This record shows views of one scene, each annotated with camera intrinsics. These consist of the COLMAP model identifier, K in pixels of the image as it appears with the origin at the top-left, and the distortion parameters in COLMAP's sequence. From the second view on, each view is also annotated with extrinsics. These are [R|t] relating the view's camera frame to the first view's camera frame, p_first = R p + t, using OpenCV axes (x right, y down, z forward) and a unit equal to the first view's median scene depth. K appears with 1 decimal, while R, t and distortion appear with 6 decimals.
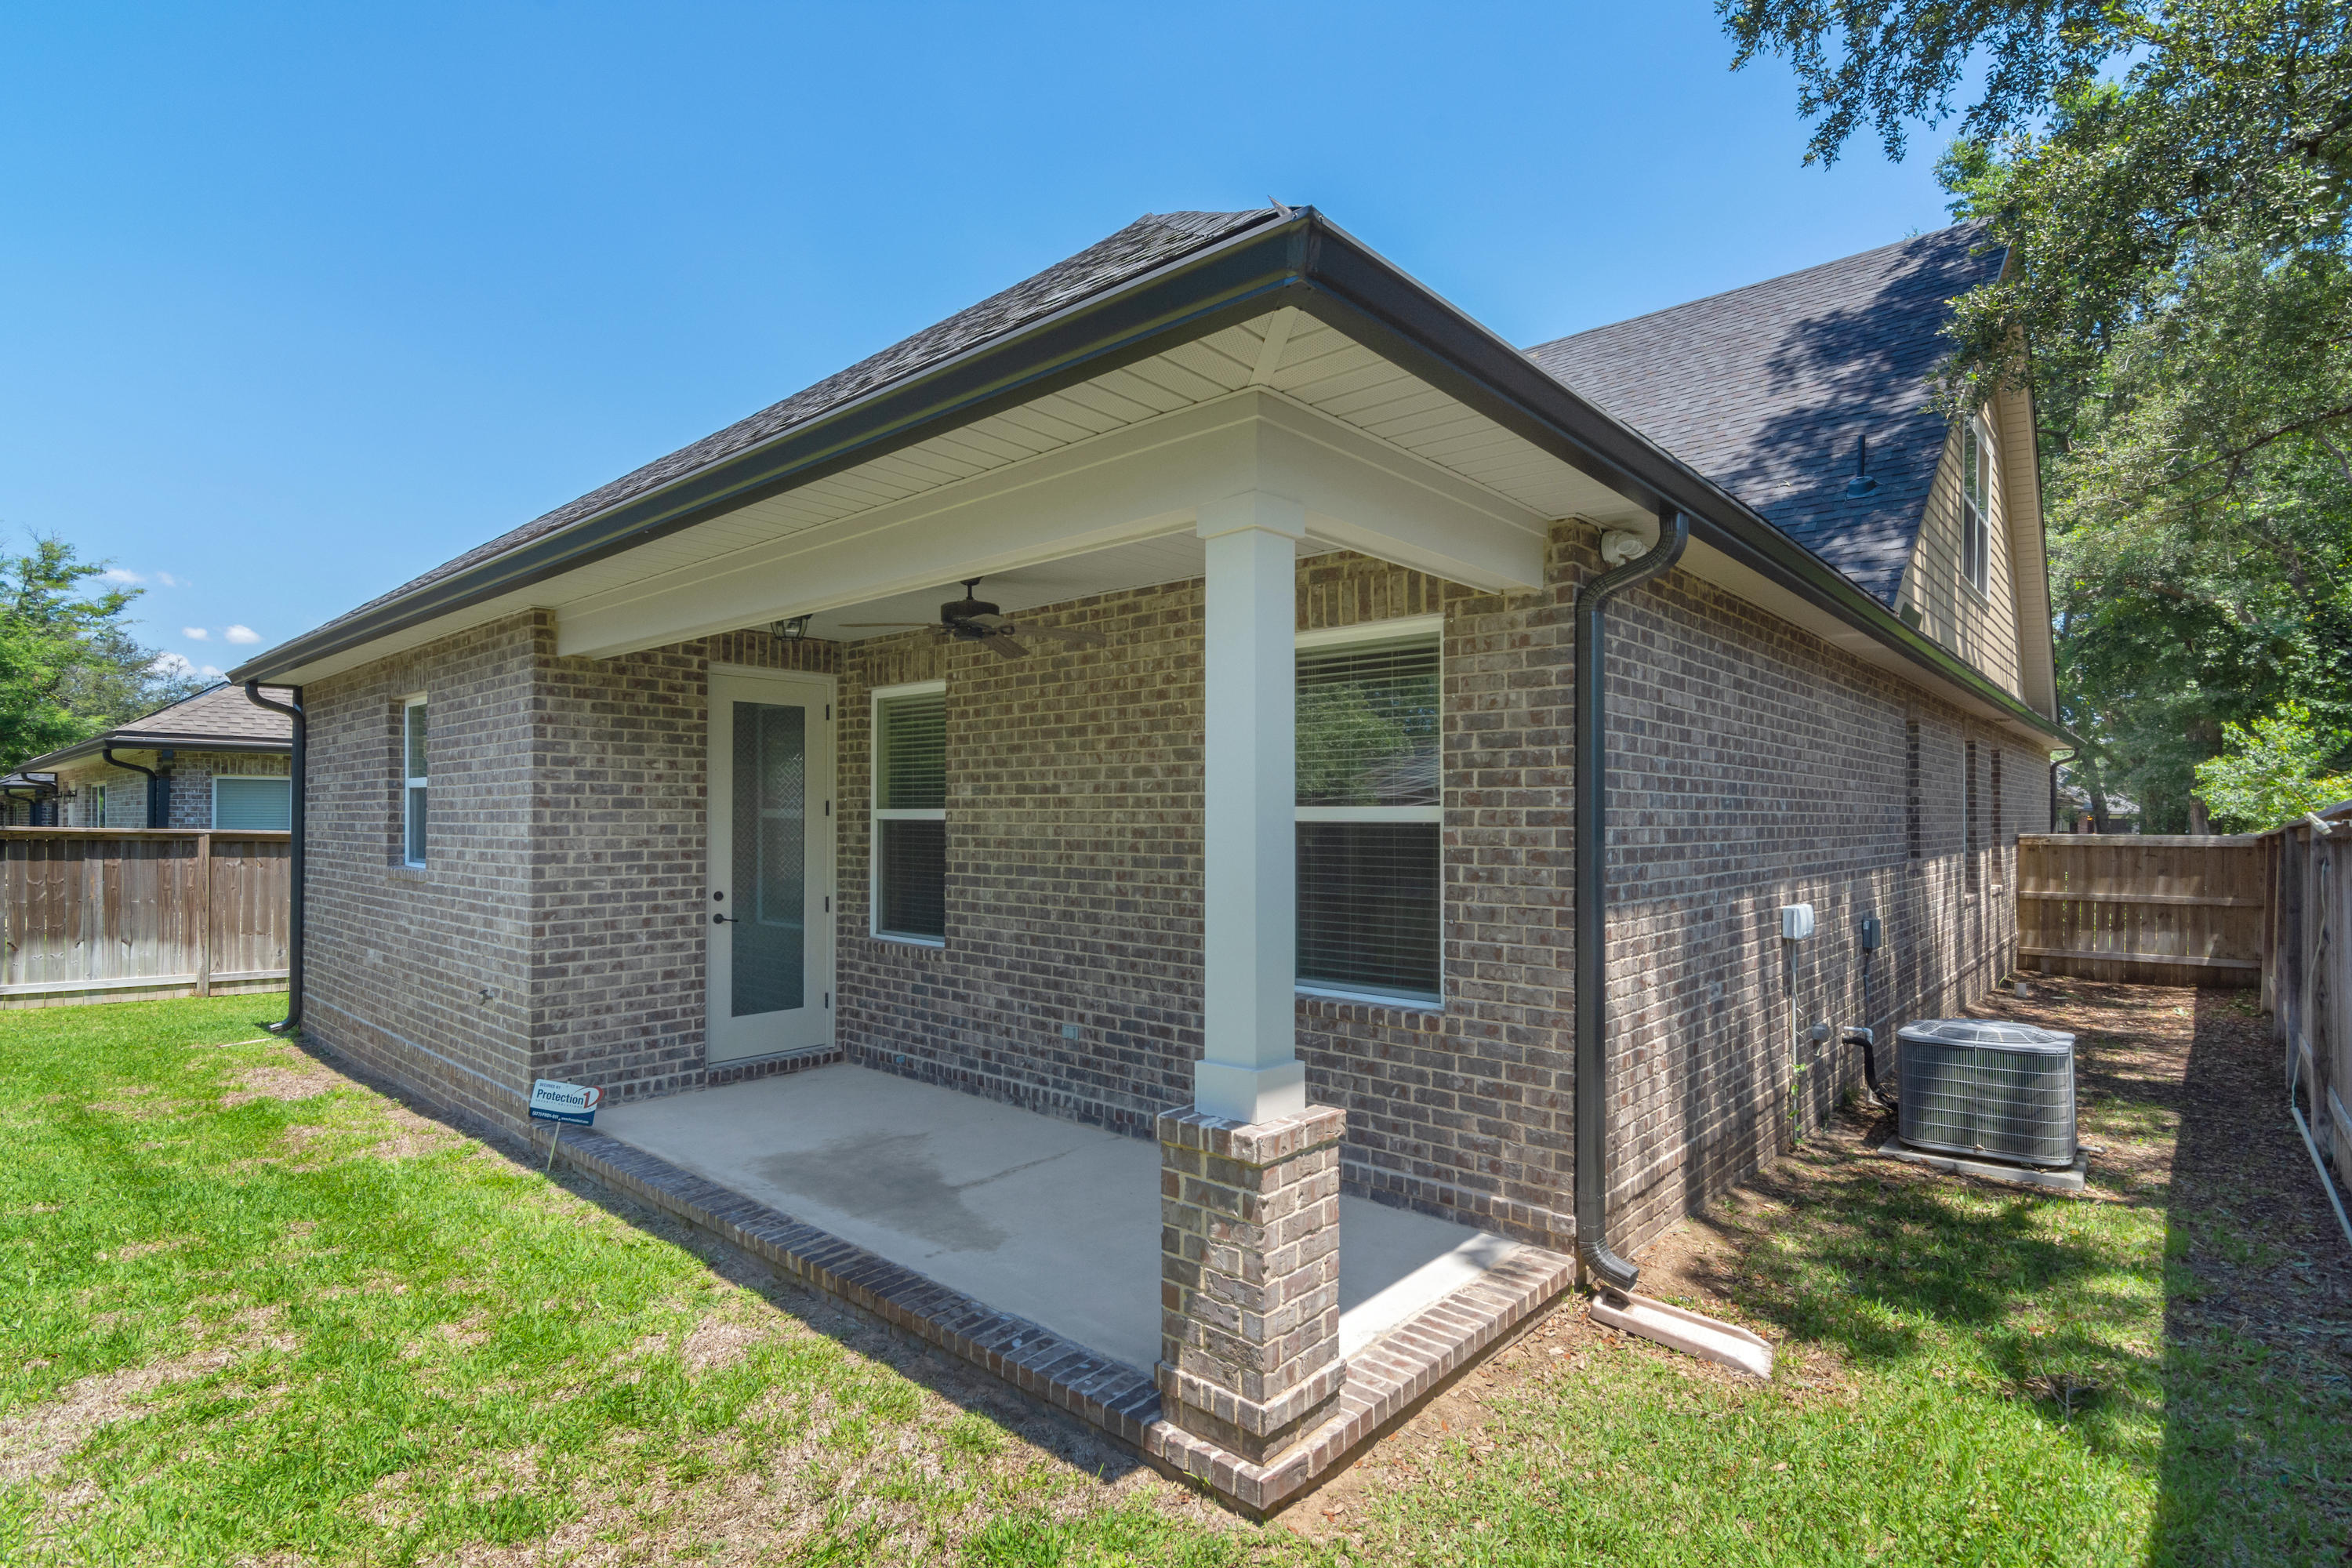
lens RADIAL K [[1134.8, 0, 1159.4], [0, 1134.8, 805.0], [0, 0, 1]] dist [-0.002410, 0.002766]
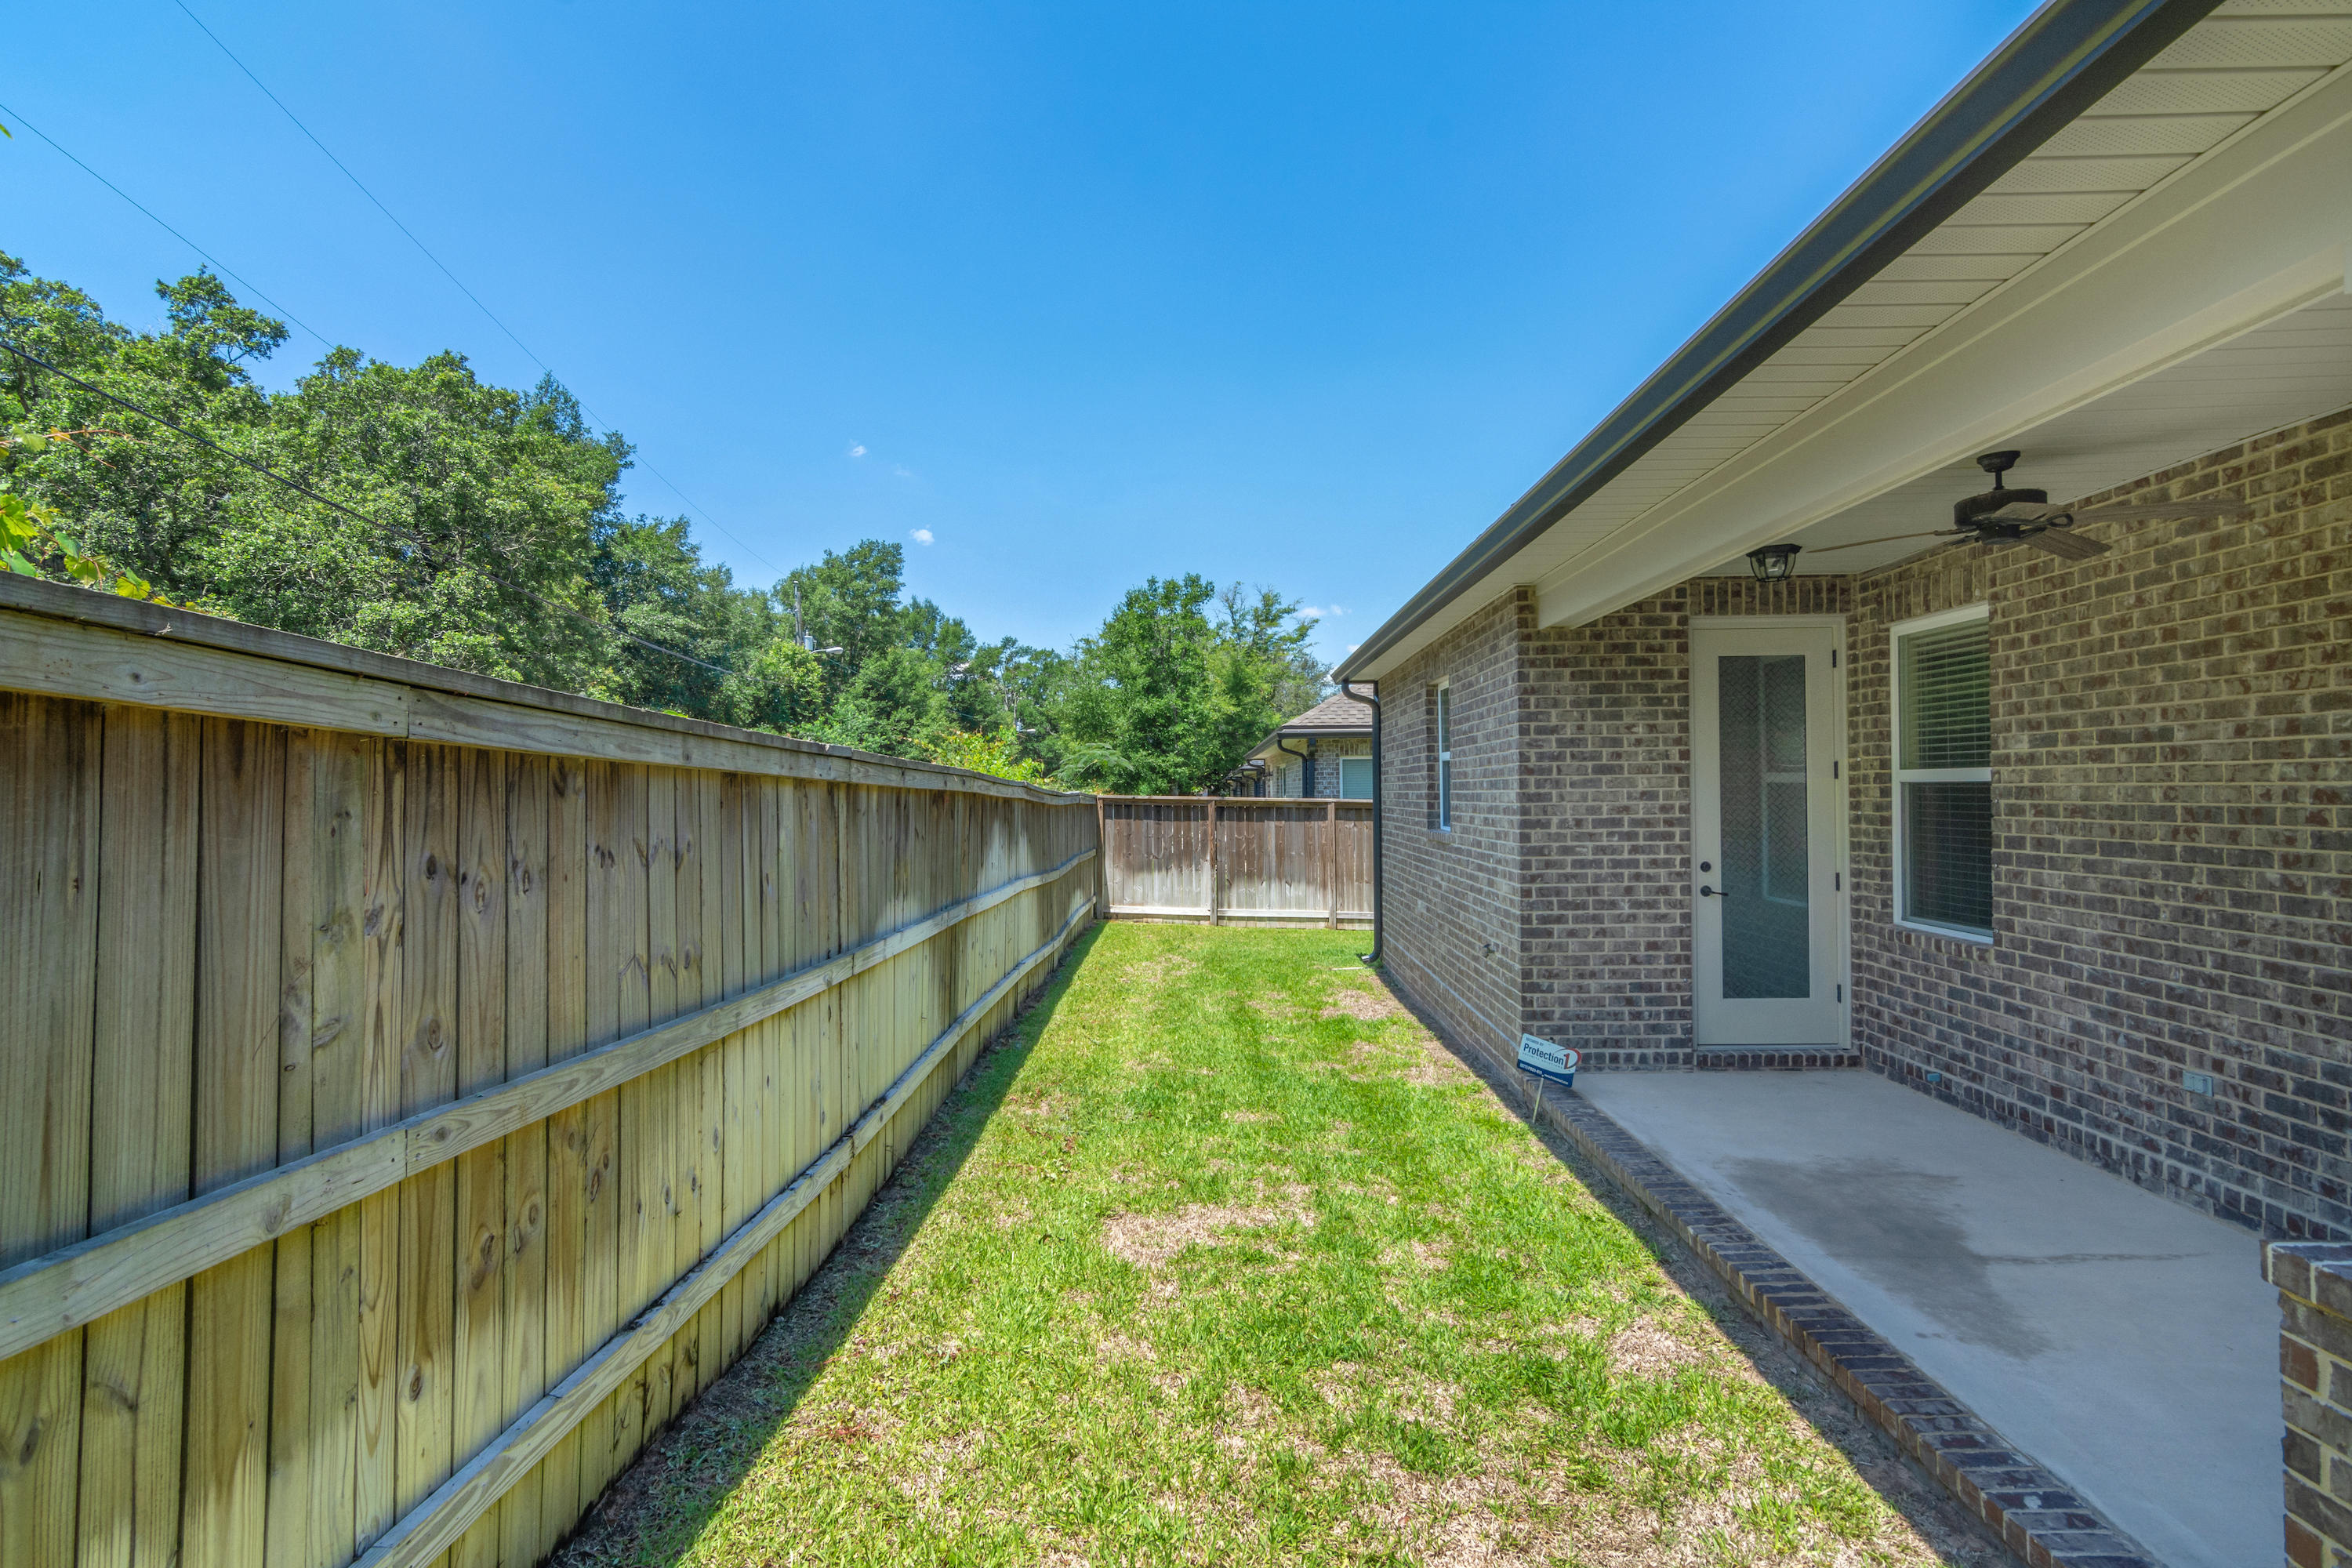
lens RADIAL K [[1134.8, 0, 1179.8], [0, 1134.8, 786.3], [0, 0, 1]] dist [-0.002410, 0.002766]
pose [[0.651165, -0.012030, -0.758841, 0.044810], [0.019904, 0.999801, 0.001230, 0.005086], [0.758675, -0.015905, 0.651275, 0.077073]]
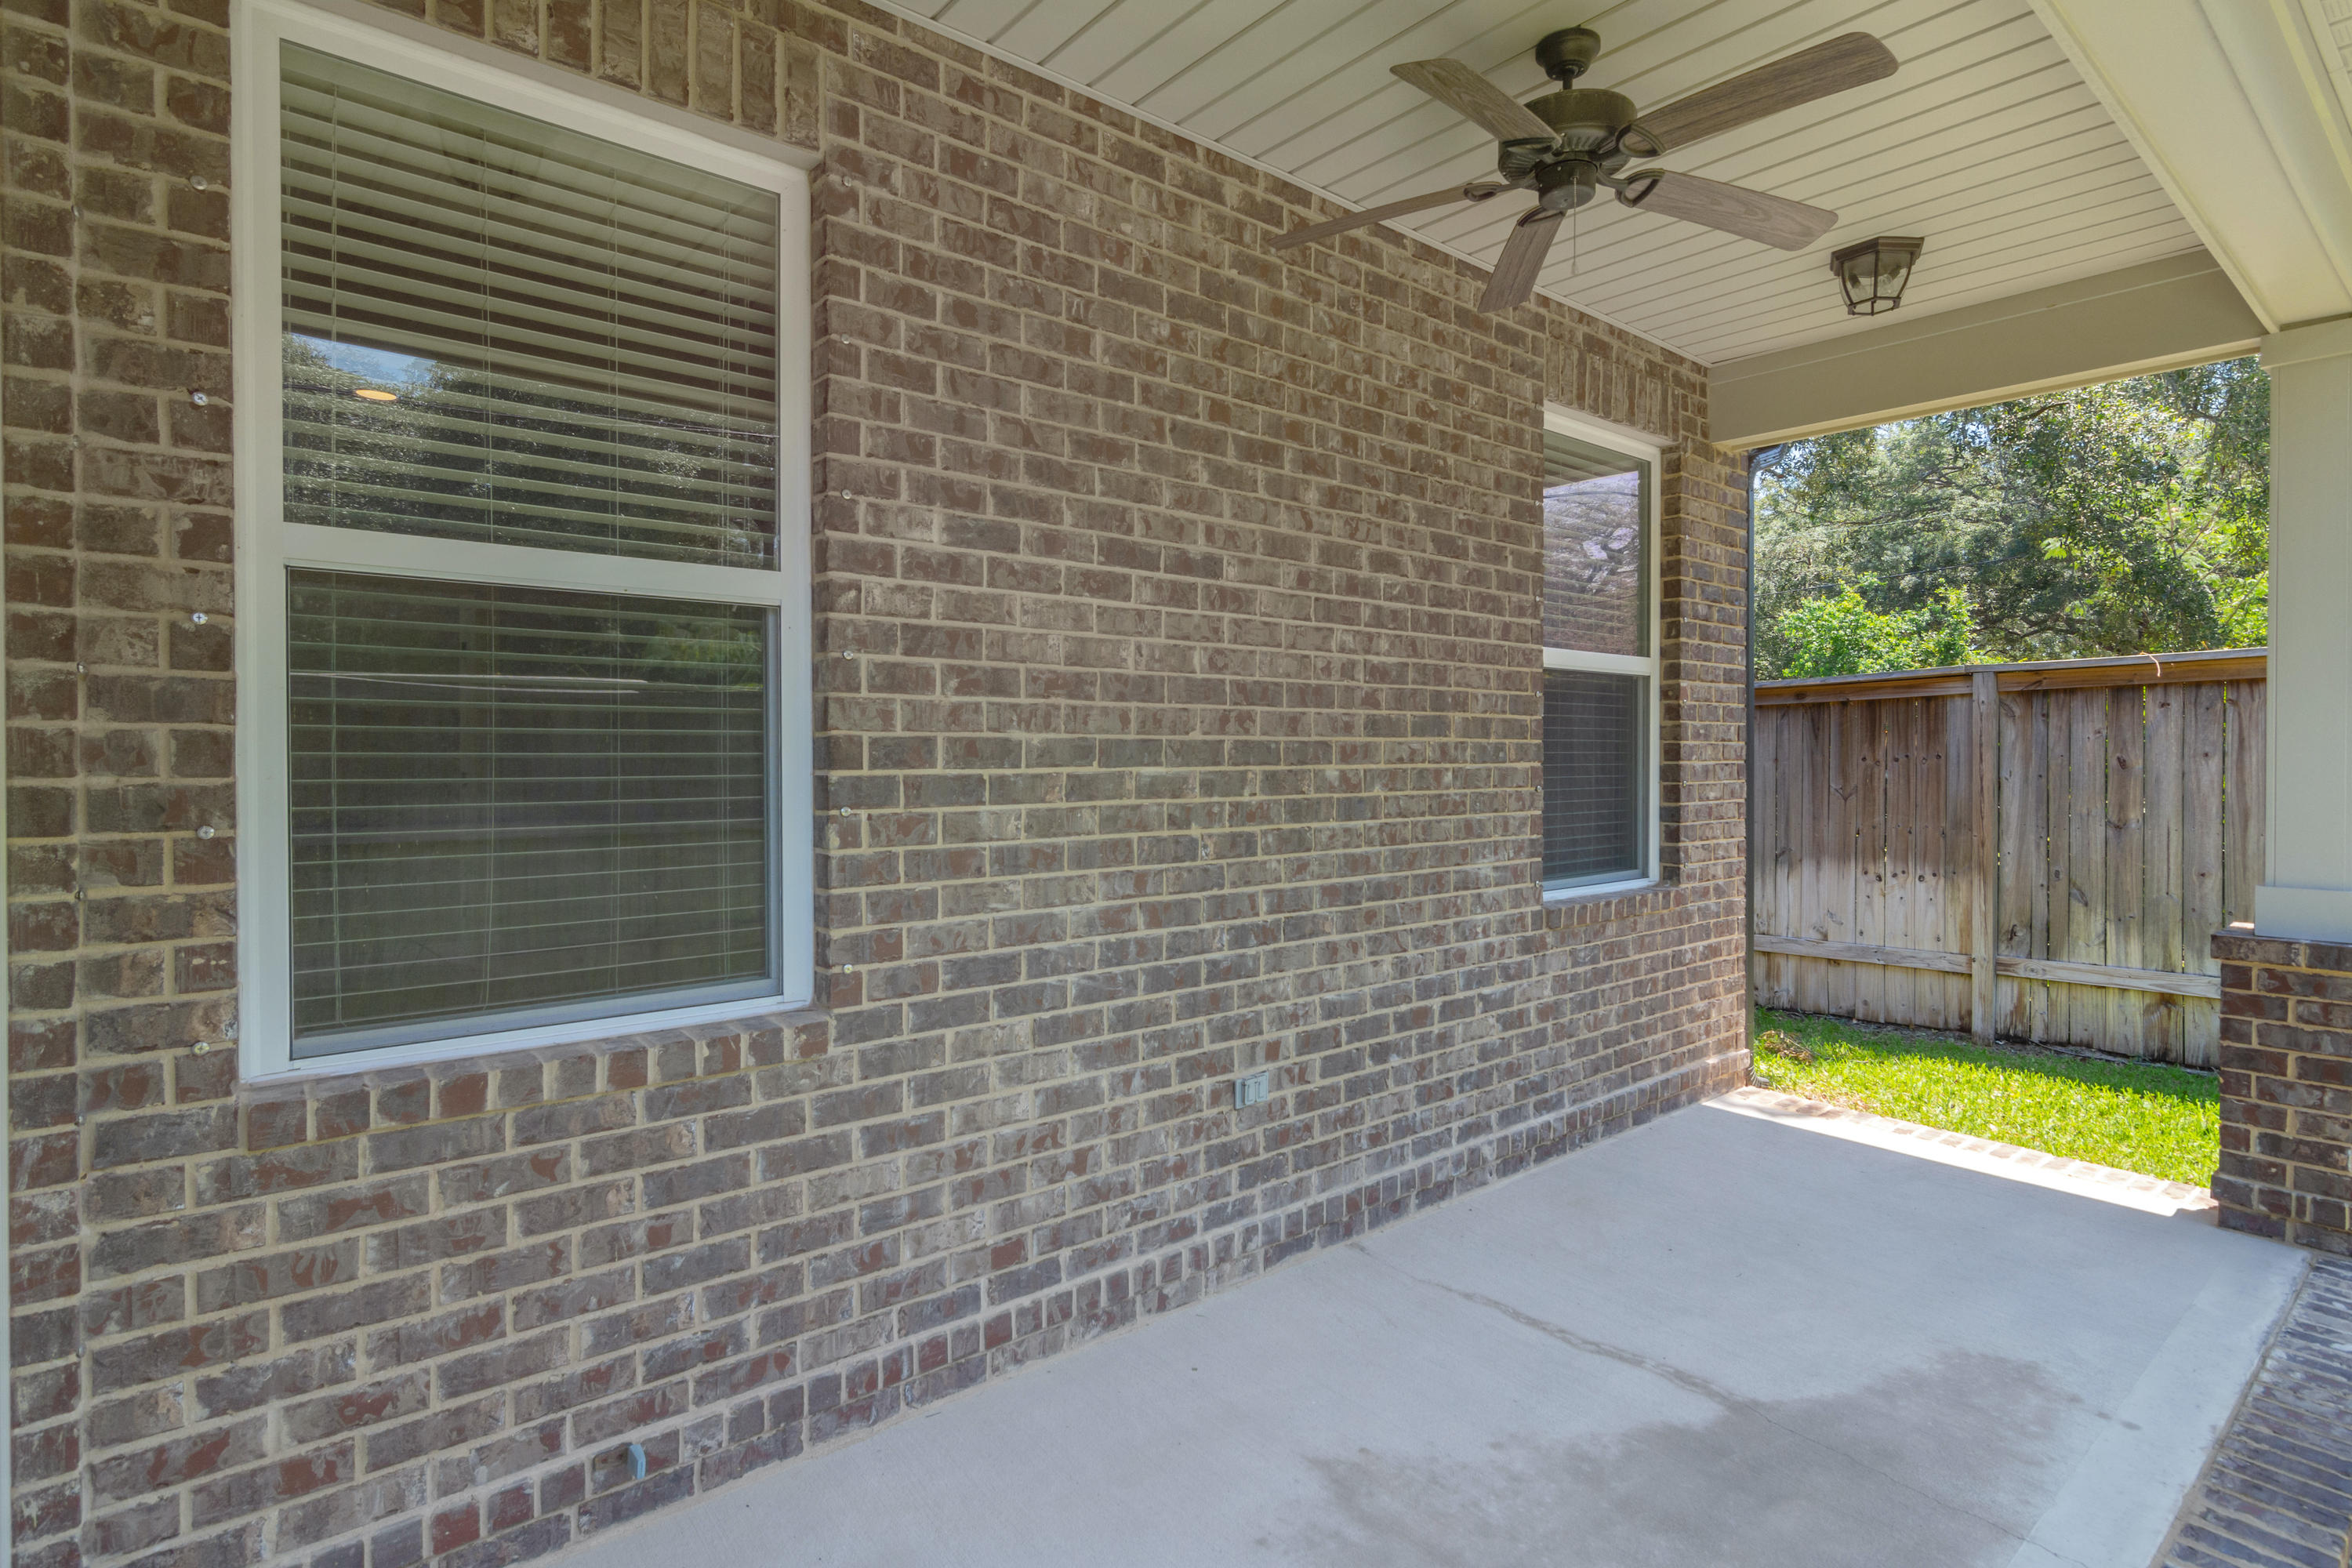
lens RADIAL K [[1181.5, 0, 1169.3], [0, 1181.5, 780.0], [0, 0, 1]] dist [0.001202, 0.000807]
pose [[0.139893, -0.018542, 0.989993, -0.565365], [-0.003177, 0.999811, 0.019175, 0.062011], [-0.990162, -0.005828, 0.139808, 0.962936]]
